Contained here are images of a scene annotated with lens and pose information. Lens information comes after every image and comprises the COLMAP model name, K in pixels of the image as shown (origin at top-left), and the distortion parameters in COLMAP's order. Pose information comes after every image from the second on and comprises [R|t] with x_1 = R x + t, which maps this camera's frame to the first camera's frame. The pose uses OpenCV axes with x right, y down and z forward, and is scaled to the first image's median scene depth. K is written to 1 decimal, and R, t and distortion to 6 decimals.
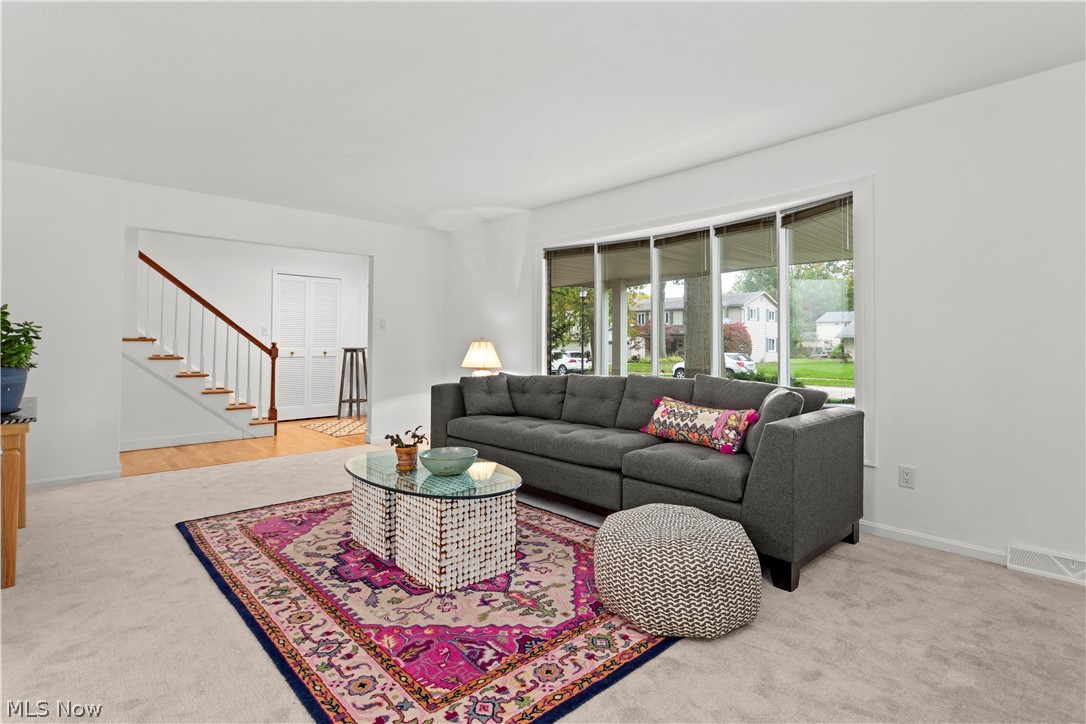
lens RADIAL K [[534.6, 0, 536.5], [0, 534.6, 327.7], [0, 0, 1]] dist [0.000539, 0.001252]
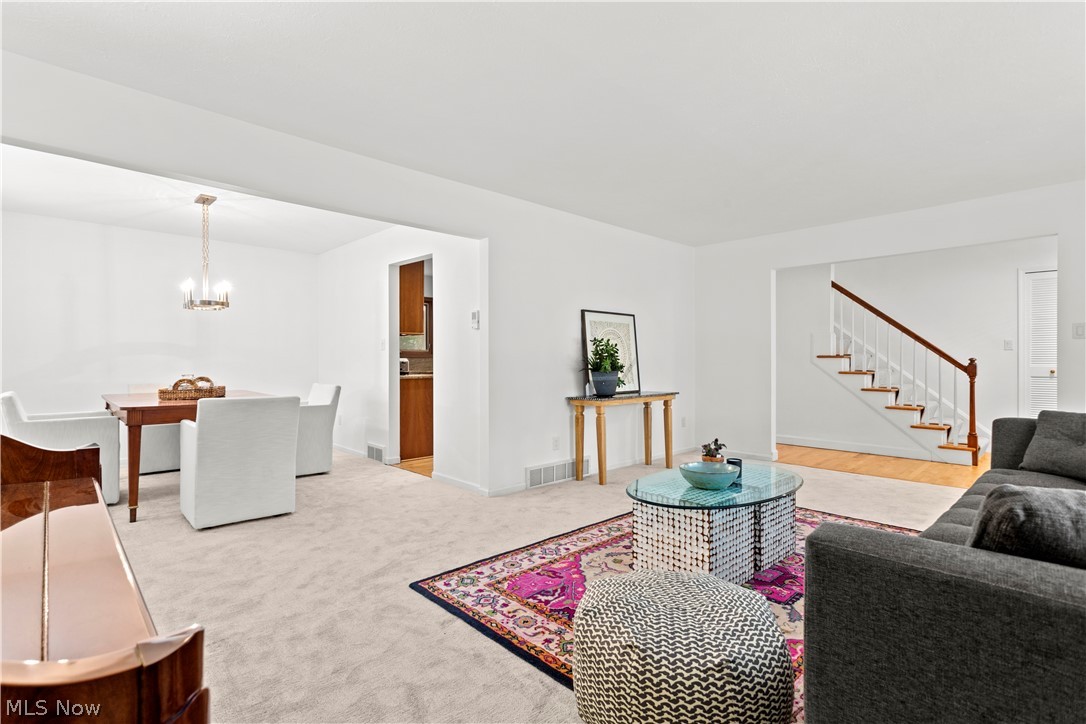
lens RADIAL K [[522.8, 0, 538.4], [0, 522.8, 363.6], [0, 0, 1]] dist [-0.000331, 0.000361]
pose [[0.014260, 0.001810, -0.999897, 0.814922], [0.030888, 0.999520, 0.002250, 0.029821], [0.999421, -0.030917, 0.014197, 0.682214]]
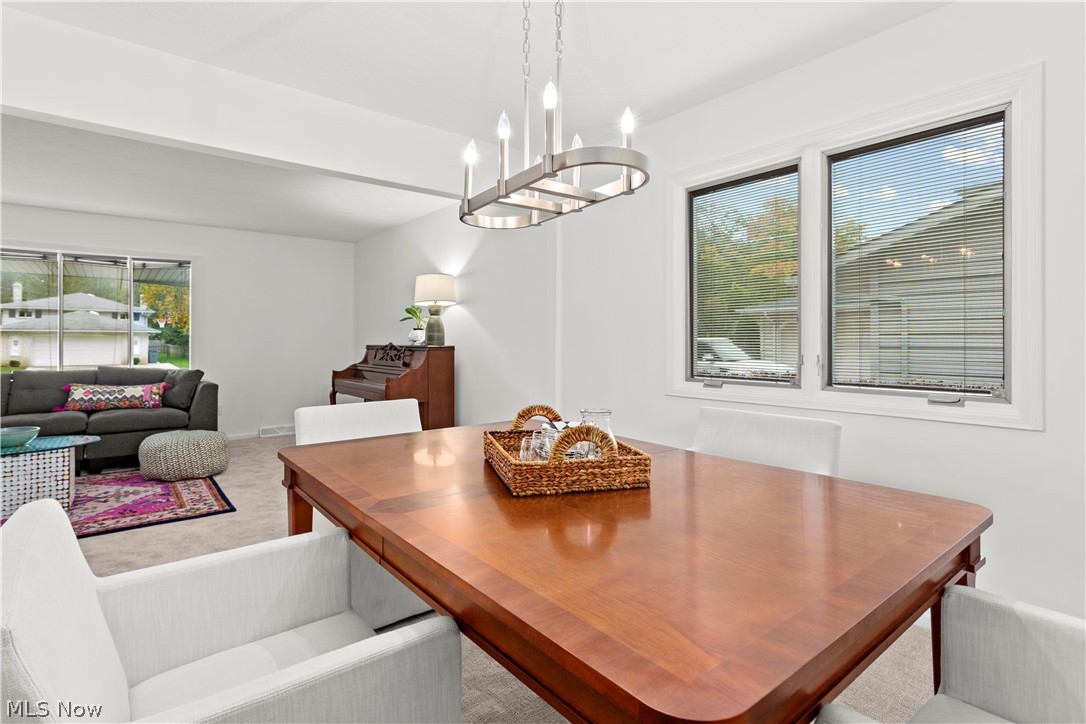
lens RADIAL K [[527.2, 0, 538.5], [0, 527.2, 340.5], [0, 0, 1]] dist [0.000302, 0.000251]
pose [[0.059888, -0.000836, 0.998205, -1.393455], [-0.031649, 0.999495, 0.002736, -0.032290], [-0.997703, -0.031756, 0.059831, -0.370834]]
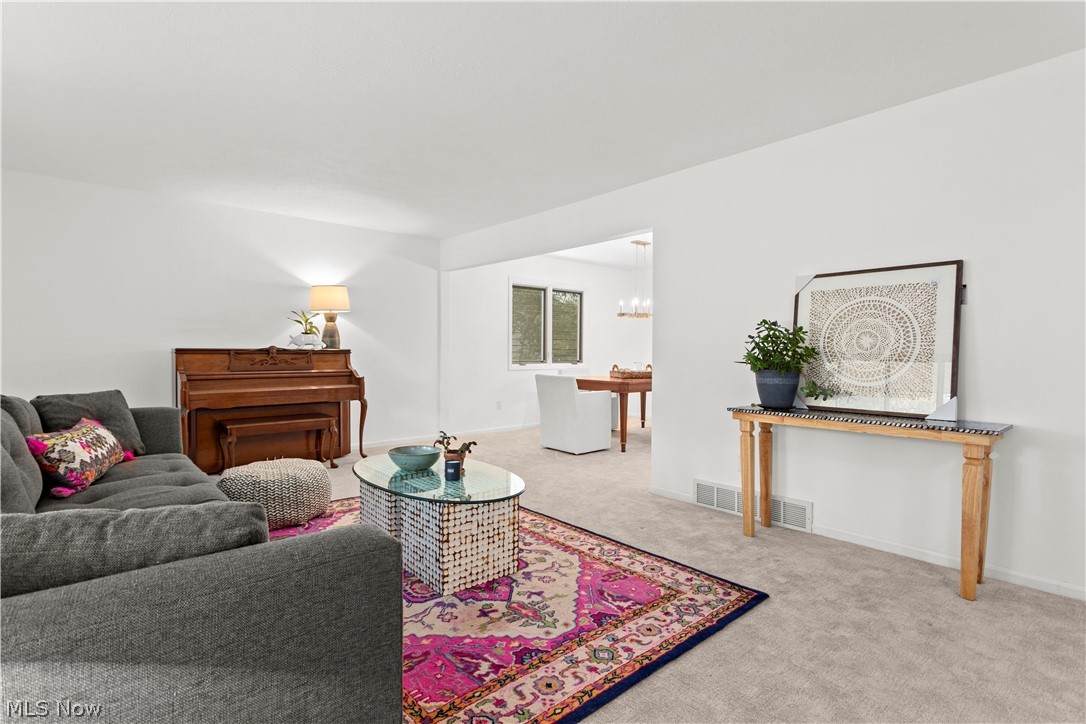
lens RADIAL K [[522.8, 0, 538.4], [0, 522.8, 363.6], [0, 0, 1]] dist [-0.000331, 0.000361]
pose [[-0.999763, -0.008862, 0.019874, -0.439403], [-0.009003, 0.999935, -0.007024, 0.063994], [-0.019811, -0.007201, -0.999778, 2.084053]]
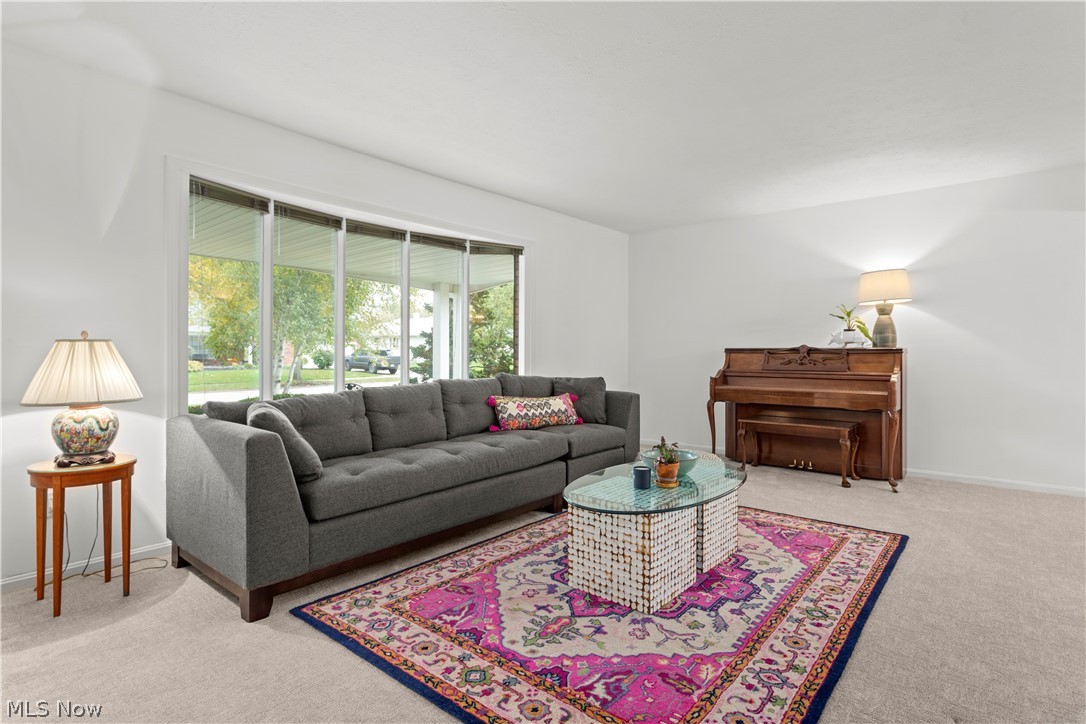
lens RADIAL K [[555.6, 0, 543.0], [0, 555.6, 362.0], [0, 0, 1]] dist [-0.004400, -0.000253]
pose [[-0.134668, -0.025269, 0.990569, -1.191012], [-0.031433, 0.999281, 0.021218, 0.043249], [-0.990392, -0.028279, -0.135365, 1.405420]]
